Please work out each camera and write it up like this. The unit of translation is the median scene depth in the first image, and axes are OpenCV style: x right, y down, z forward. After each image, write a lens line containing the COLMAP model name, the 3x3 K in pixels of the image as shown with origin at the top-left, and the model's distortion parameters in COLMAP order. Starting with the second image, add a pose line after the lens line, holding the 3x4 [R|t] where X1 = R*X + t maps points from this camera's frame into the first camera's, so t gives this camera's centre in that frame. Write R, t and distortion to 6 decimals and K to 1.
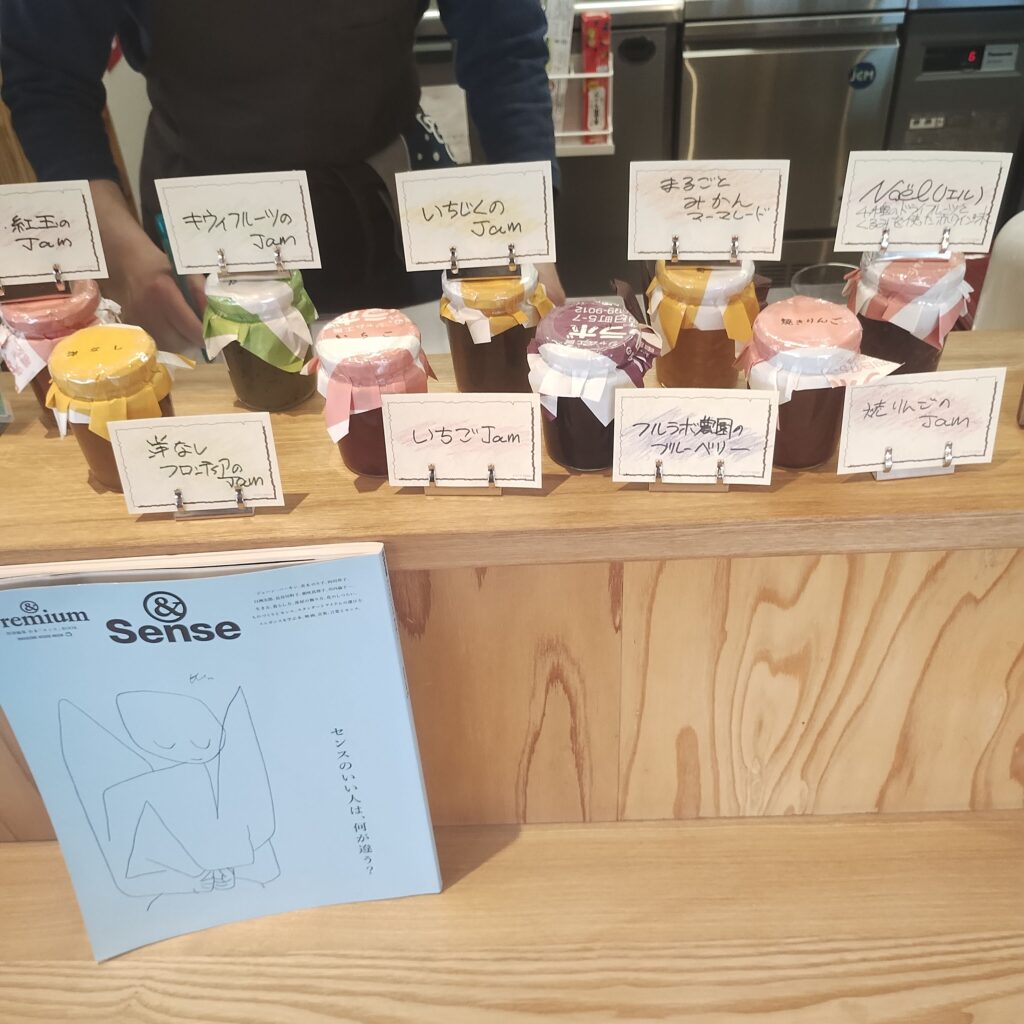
lens RADIAL K [[1131.9, 0, 510.7], [0, 1131.9, 510.5], [0, 0, 1]] dist [0.032296, 0.000000]
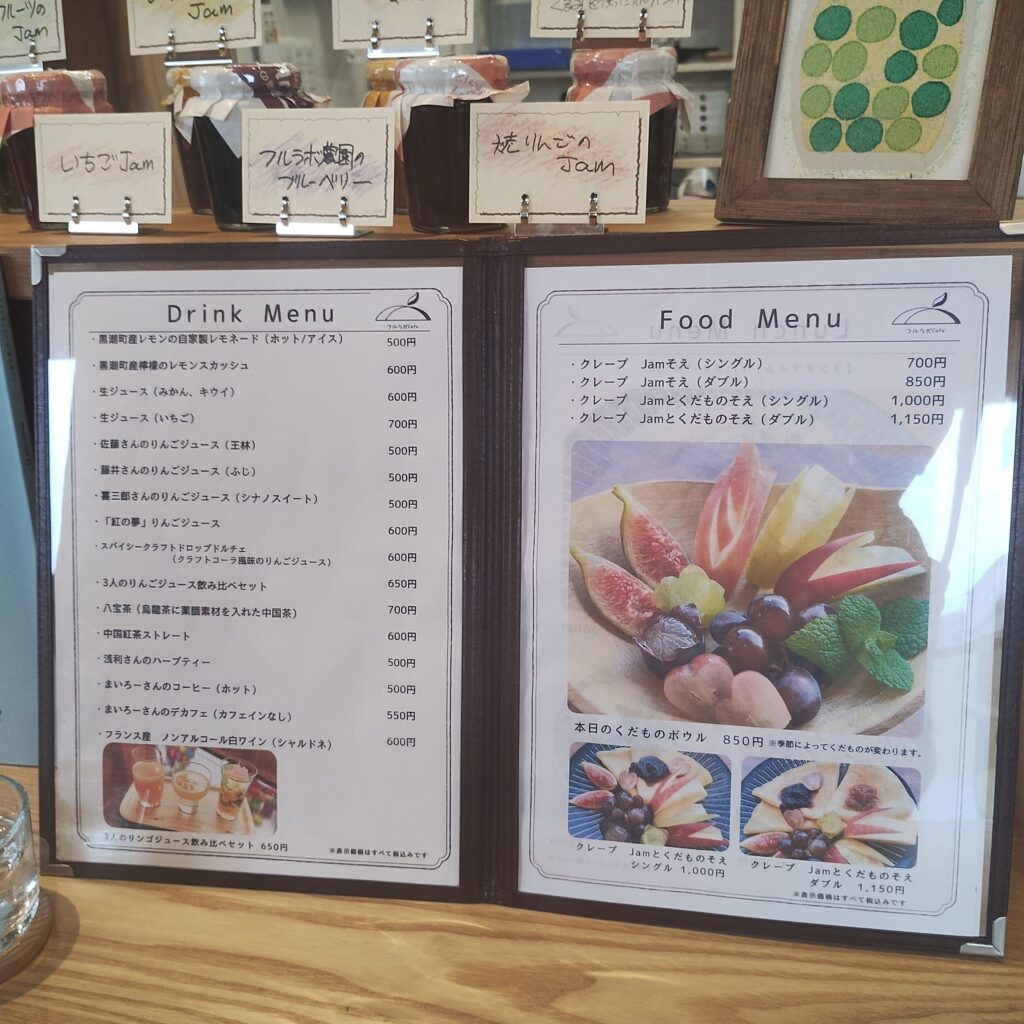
lens RADIAL K [[1131.9, 0, 512.5], [0, 1131.9, 520.4], [0, 0, 1]] dist [0.032296, 0.000000]
pose [[0.961429, 0.110875, -0.251716, 0.579614], [-0.184058, 0.939400, -0.289225, 0.444656], [0.204394, 0.324399, 0.923574, 0.268261]]
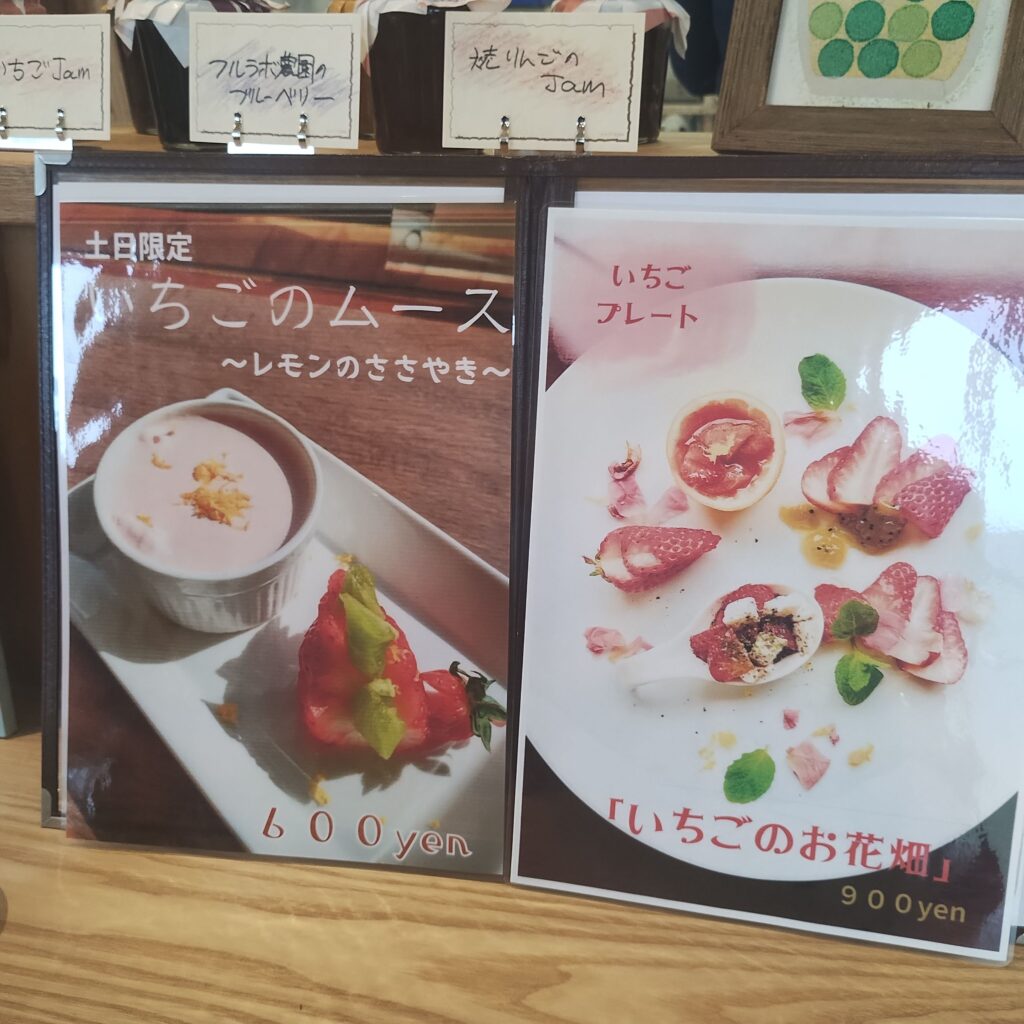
lens RADIAL K [[1131.9, 0, 515.6], [0, 1131.9, 519.0], [0, 0, 1]] dist [0.032296, 0.000000]
pose [[0.968221, 0.133685, -0.211366, 0.552384], [-0.187062, 0.948065, -0.257256, 0.421844], [0.165997, 0.288619, 0.942944, 0.333304]]
